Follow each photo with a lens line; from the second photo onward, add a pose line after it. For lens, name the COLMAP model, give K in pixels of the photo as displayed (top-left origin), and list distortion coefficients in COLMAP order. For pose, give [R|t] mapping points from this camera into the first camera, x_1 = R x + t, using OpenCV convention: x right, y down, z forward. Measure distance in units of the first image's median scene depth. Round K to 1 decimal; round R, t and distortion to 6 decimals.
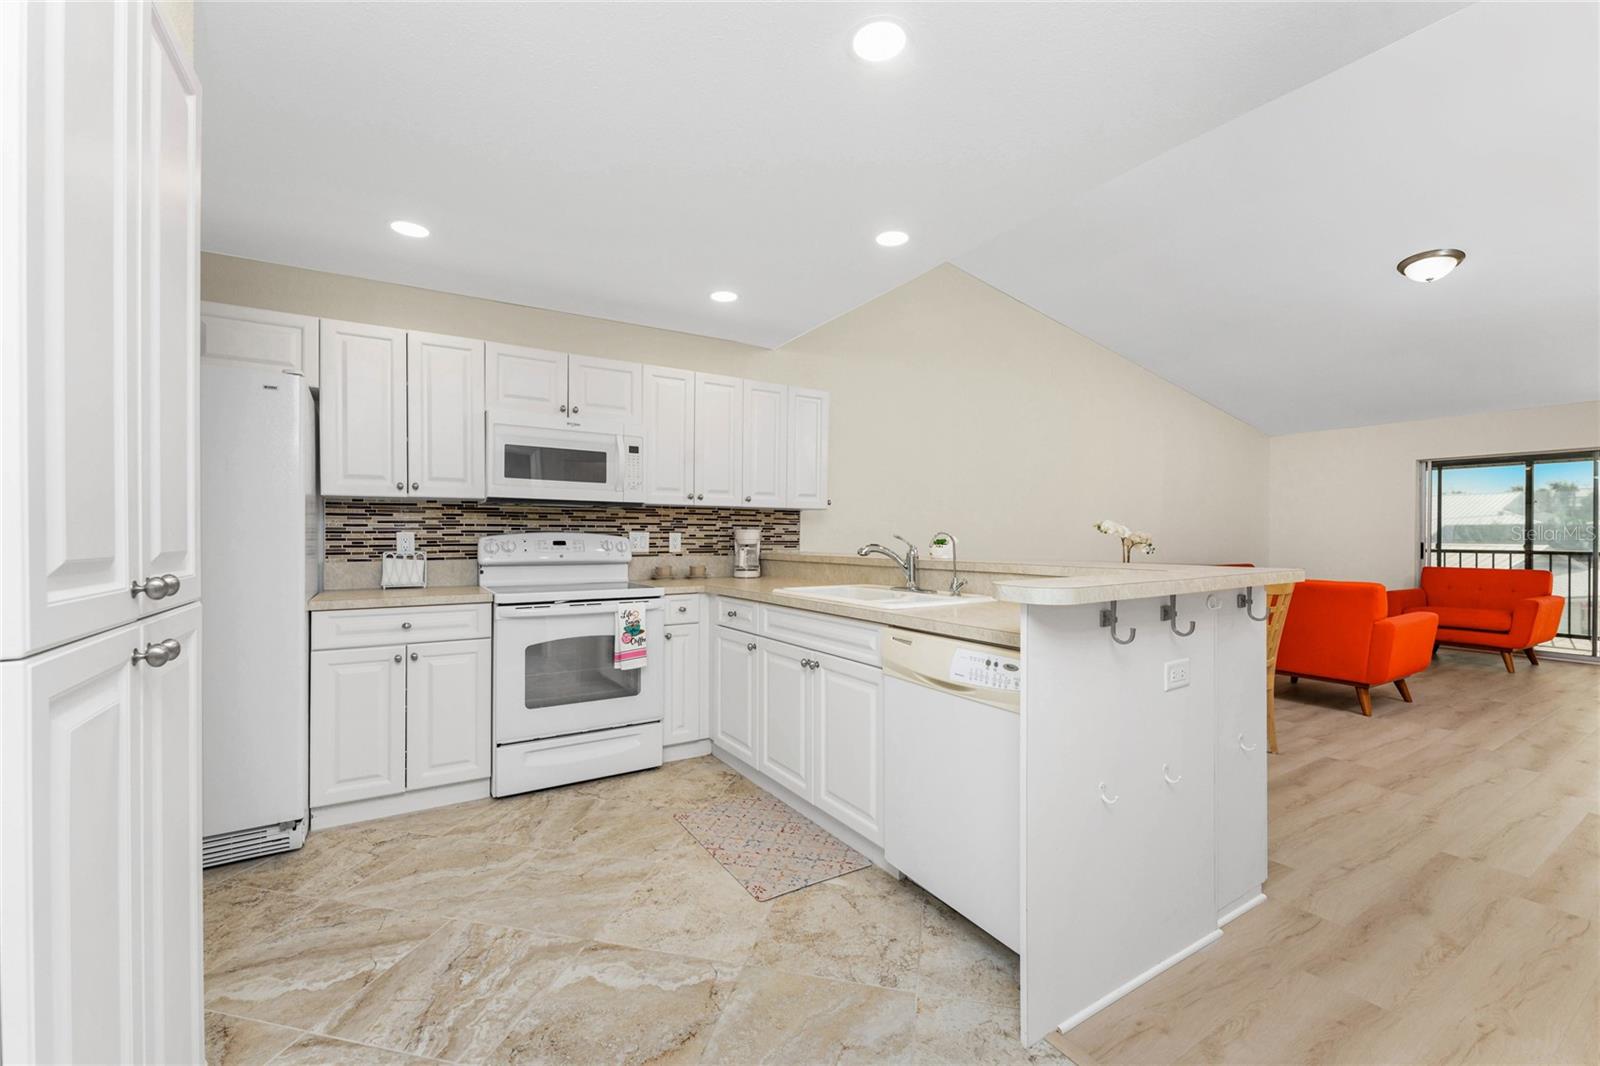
lens RADIAL K [[659.0, 0, 800.0], [0, 659.0, 533.0], [0, 0, 1]] dist [0.000844, -0.000202]
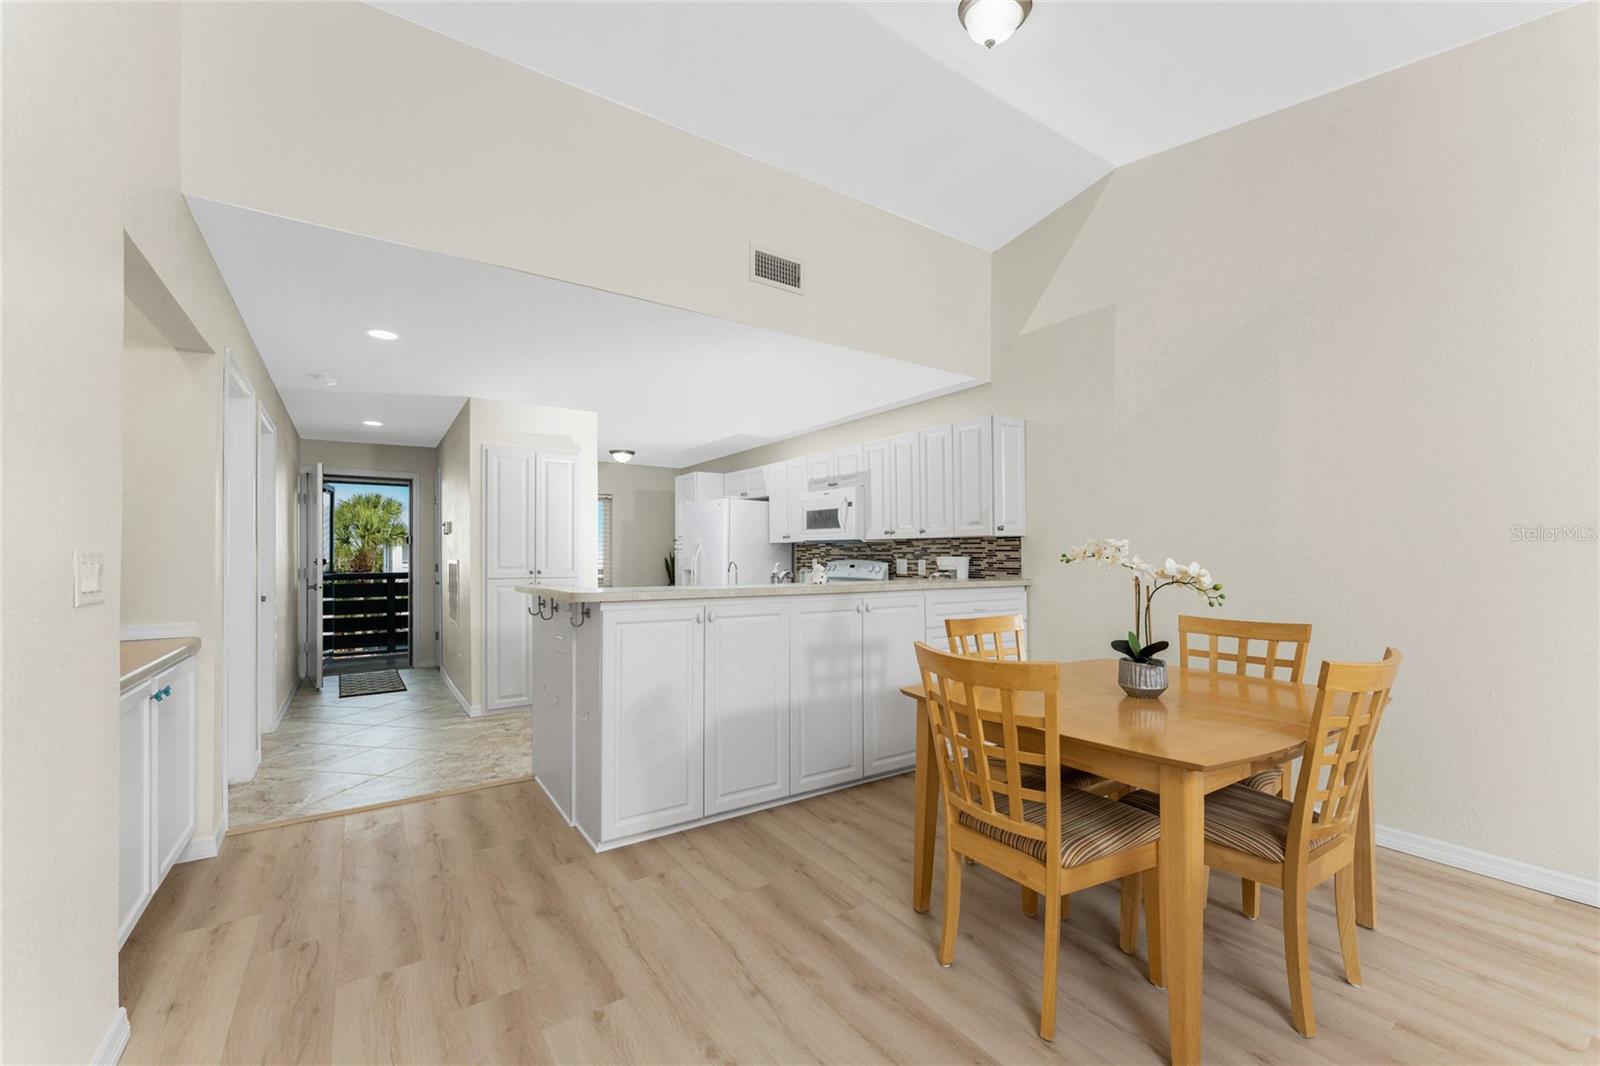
lens RADIAL K [[669.8, 0, 799.1], [0, 669.8, 557.2], [0, 0, 1]] dist [0.001930, -0.000136]
pose [[0.014170, 0.000165, -0.999900, 1.109200], [0.005715, 0.999984, 0.000246, -0.006735], [0.999883, -0.005718, 0.014169, 0.761911]]
